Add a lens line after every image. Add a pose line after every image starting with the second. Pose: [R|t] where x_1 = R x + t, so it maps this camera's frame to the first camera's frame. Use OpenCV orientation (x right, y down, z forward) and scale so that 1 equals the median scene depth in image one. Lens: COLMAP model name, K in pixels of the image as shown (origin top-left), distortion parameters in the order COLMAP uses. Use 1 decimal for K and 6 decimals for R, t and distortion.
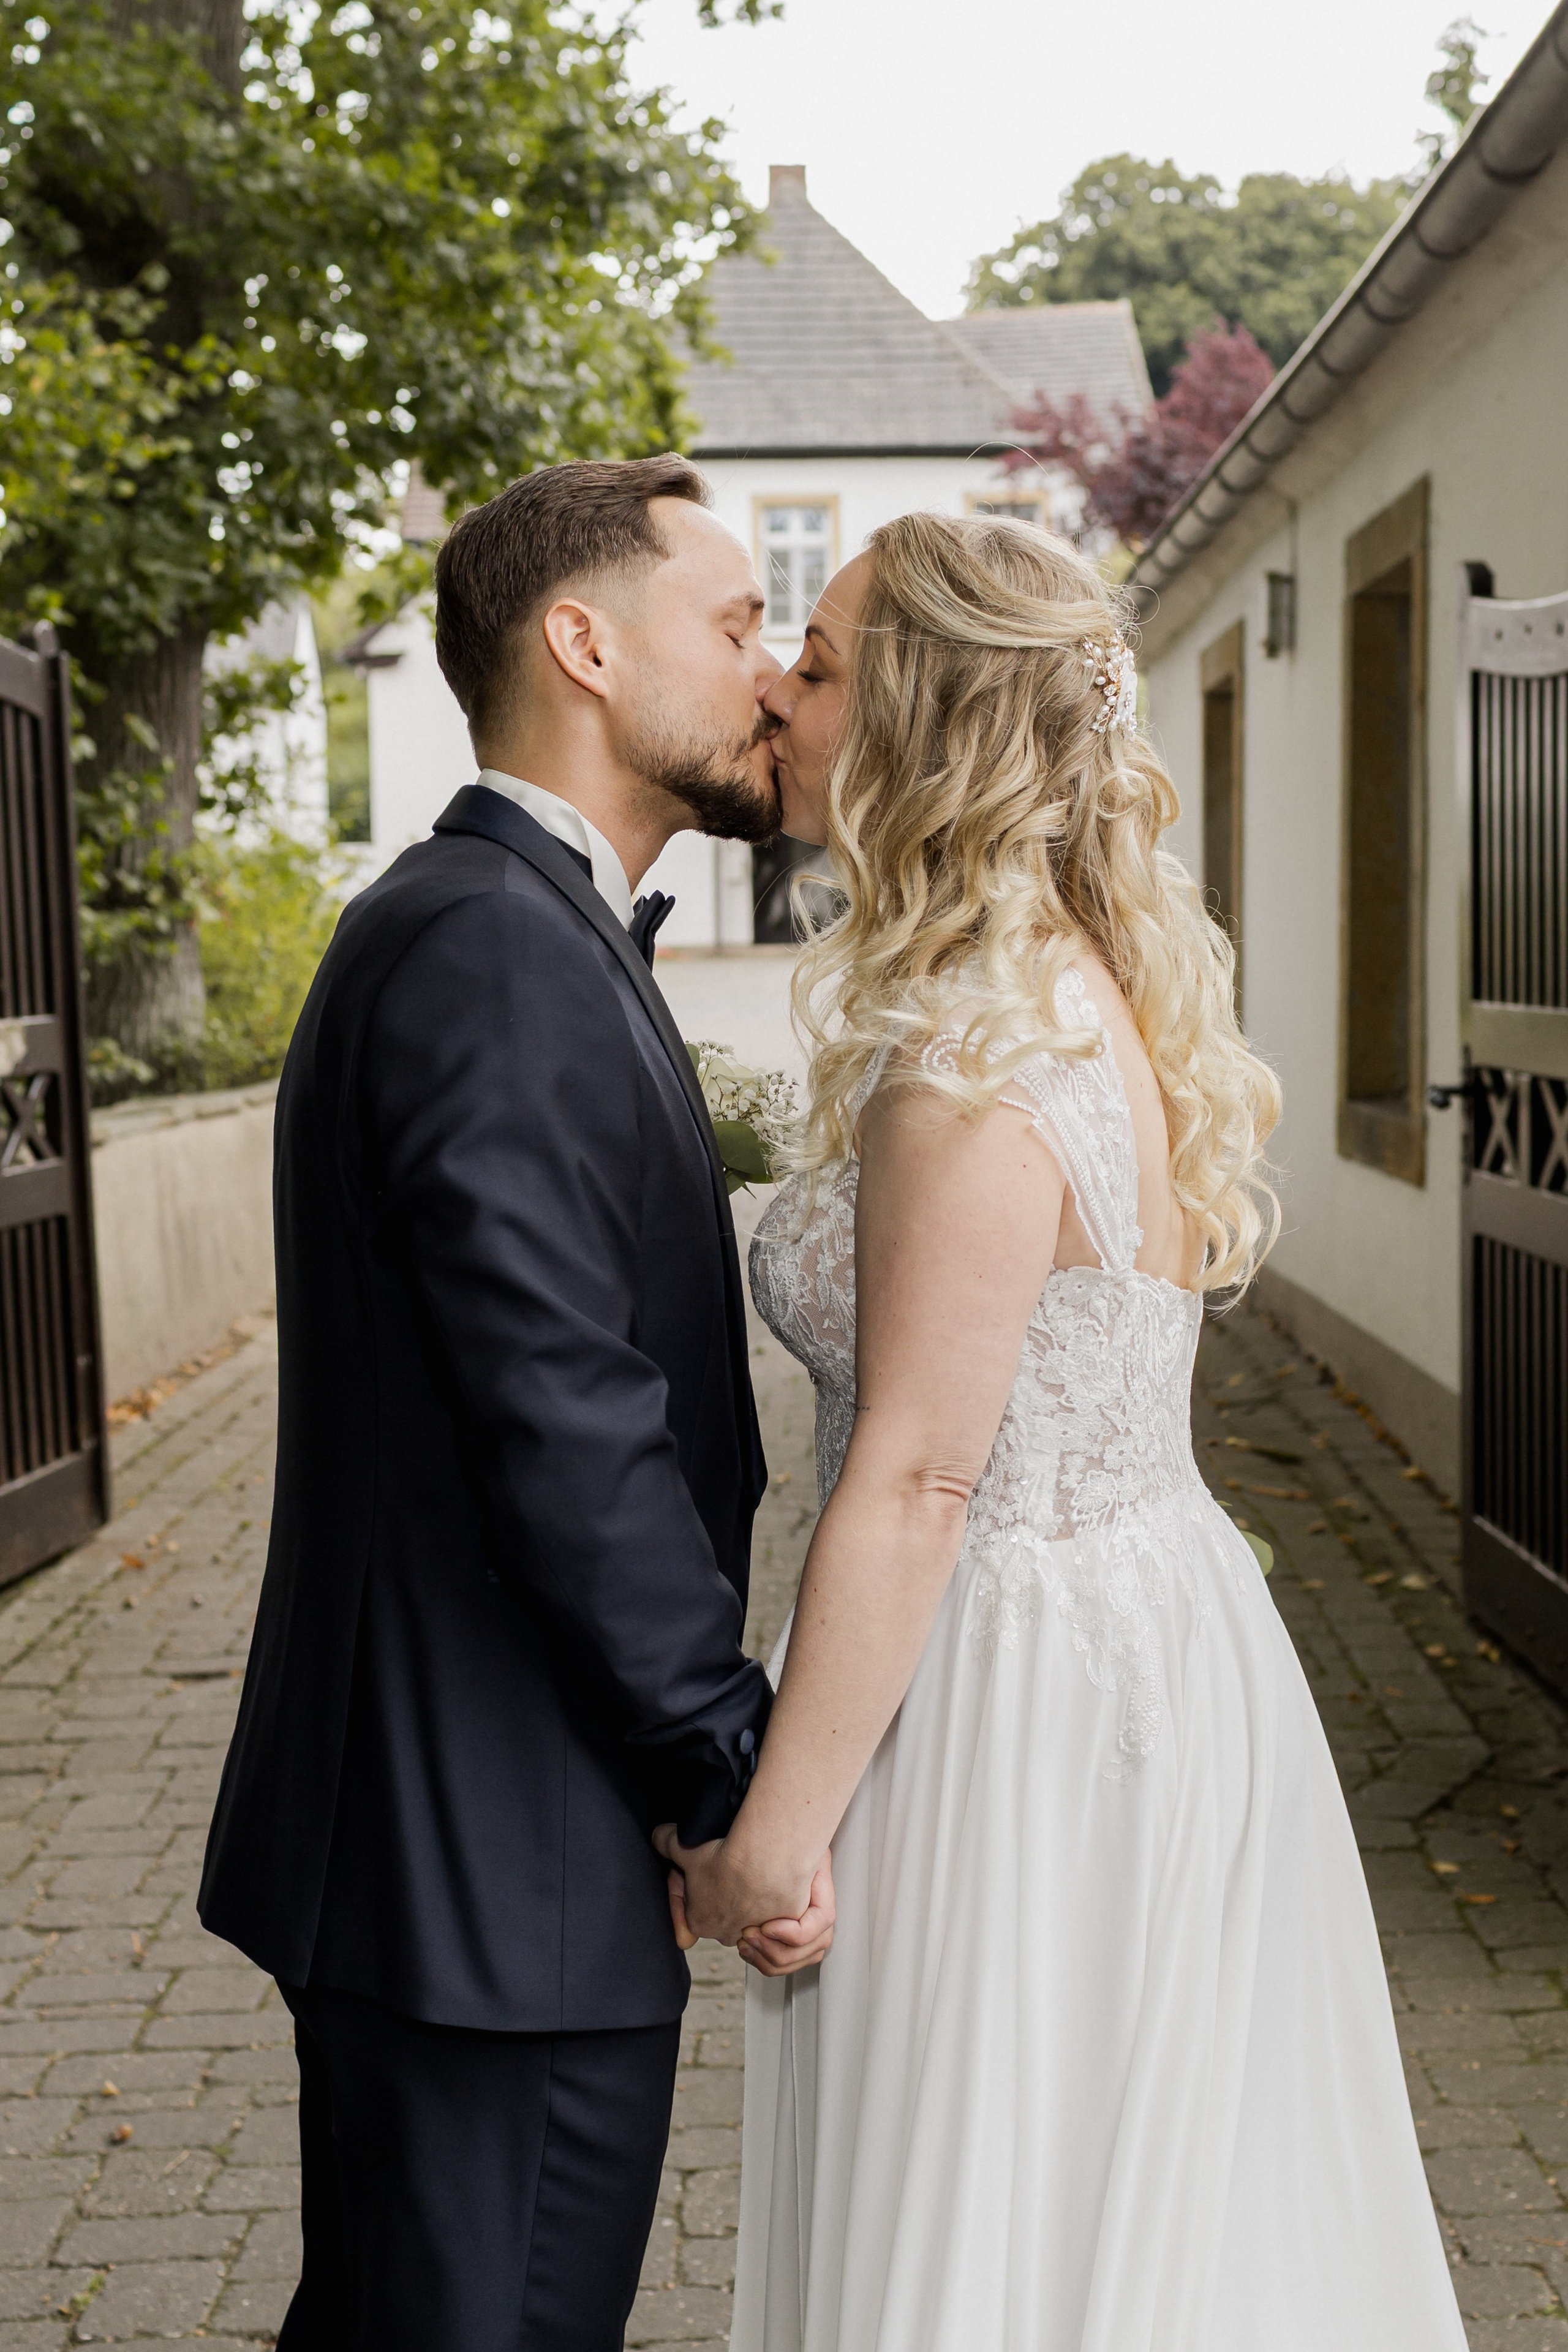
lens RADIAL K [[2477.0, 0, 784.0], [0, 2477.0, 1176.0], [0, 0, 1]] dist [-0.148800, -0.008996]
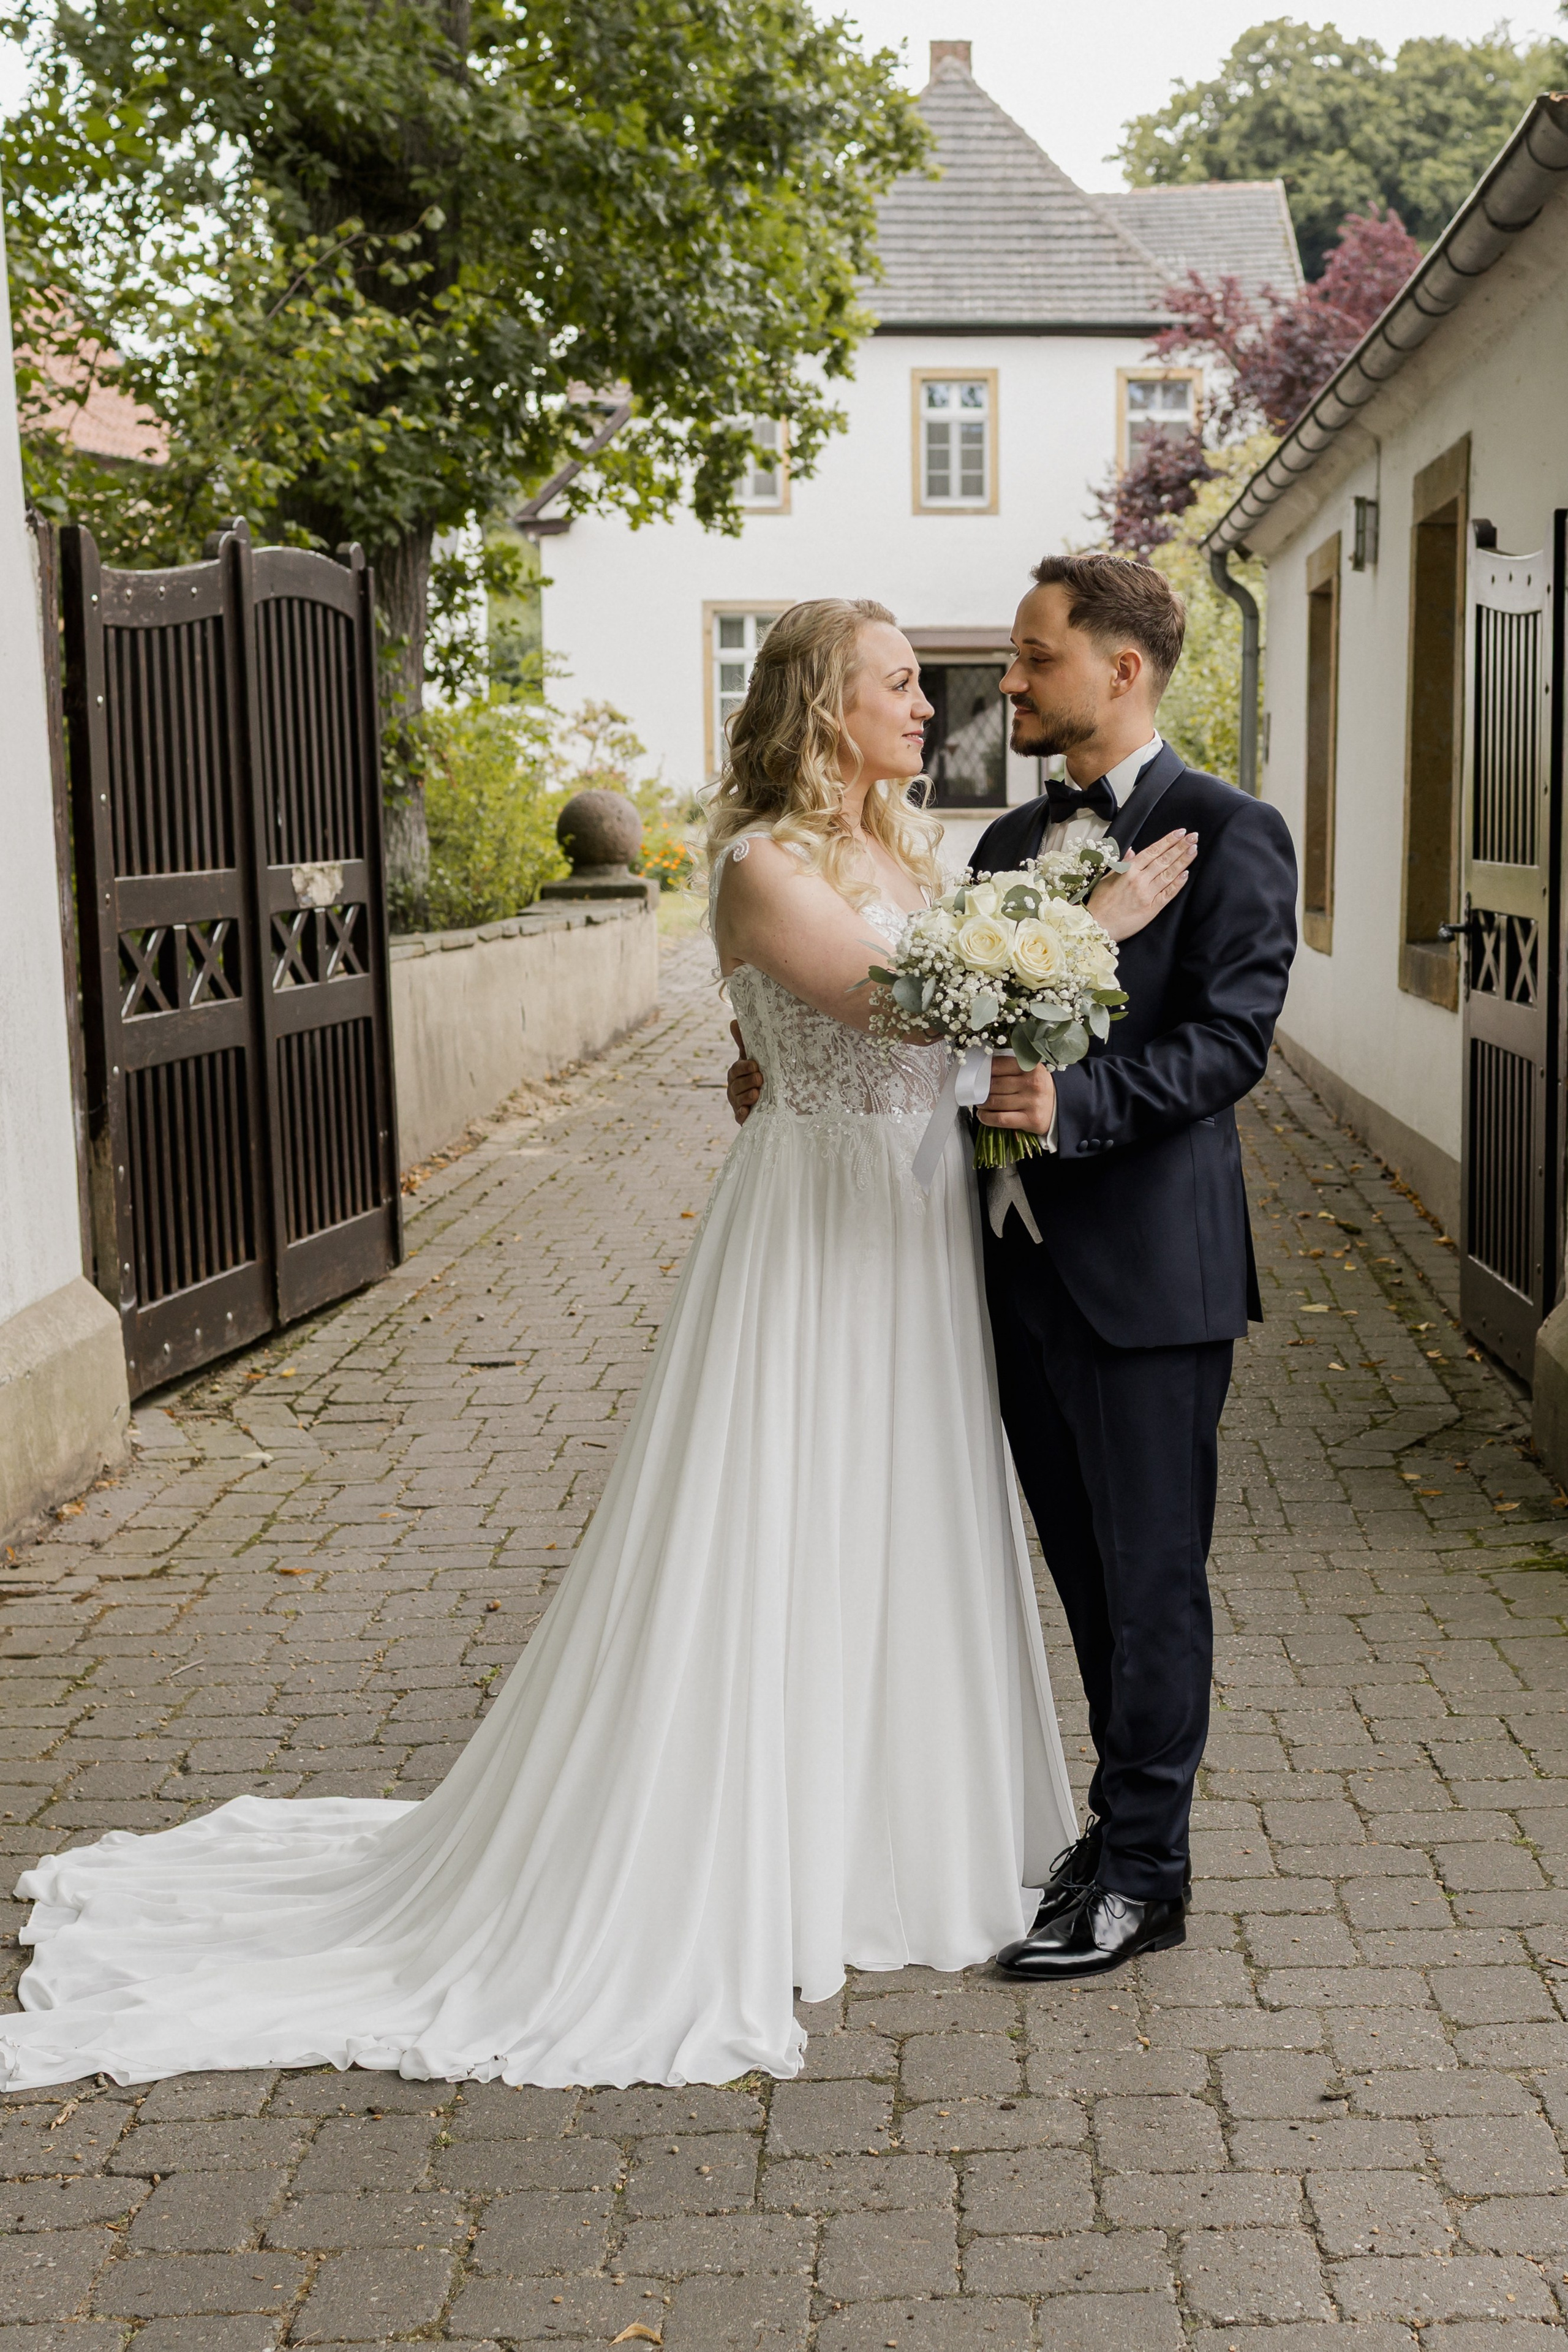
lens RADIAL K [[2678.6, 0, 898.8], [0, 2678.6, 1165.4], [0, 0, 1]] dist [-0.148745, 0.012503]
pose [[0.999866, 0.011975, -0.011191, -0.003985], [-0.011495, 0.999051, 0.042004, 0.022621], [0.011683, -0.041870, 0.999055, -0.269049]]
